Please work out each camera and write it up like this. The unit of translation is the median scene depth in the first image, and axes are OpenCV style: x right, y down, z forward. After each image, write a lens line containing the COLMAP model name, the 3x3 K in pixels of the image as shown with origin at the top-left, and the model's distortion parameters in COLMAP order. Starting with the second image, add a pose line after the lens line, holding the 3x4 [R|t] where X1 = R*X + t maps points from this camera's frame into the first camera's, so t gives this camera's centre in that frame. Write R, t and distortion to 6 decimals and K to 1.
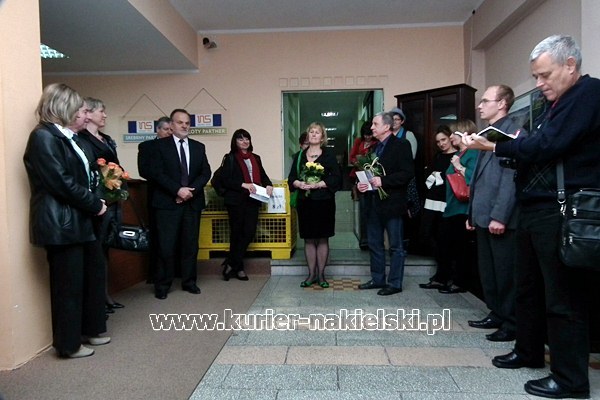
lens RADIAL K [[434.0, 0, 300.0], [0, 434.0, 200.0], [0, 0, 1]] dist [-0.001672, -0.000504]
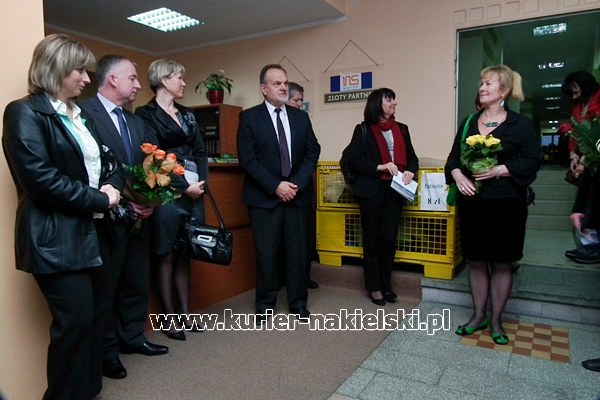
lens RADIAL K [[448.5, 0, 285.8], [0, 448.5, 203.5], [0, 0, 1]] dist [-0.025806, 0.002864]
pose [[0.890741, 0.040859, -0.452671, 0.058542], [-0.008876, 0.997325, 0.072556, -0.030786], [0.454424, -0.060611, 0.888721, 0.286241]]
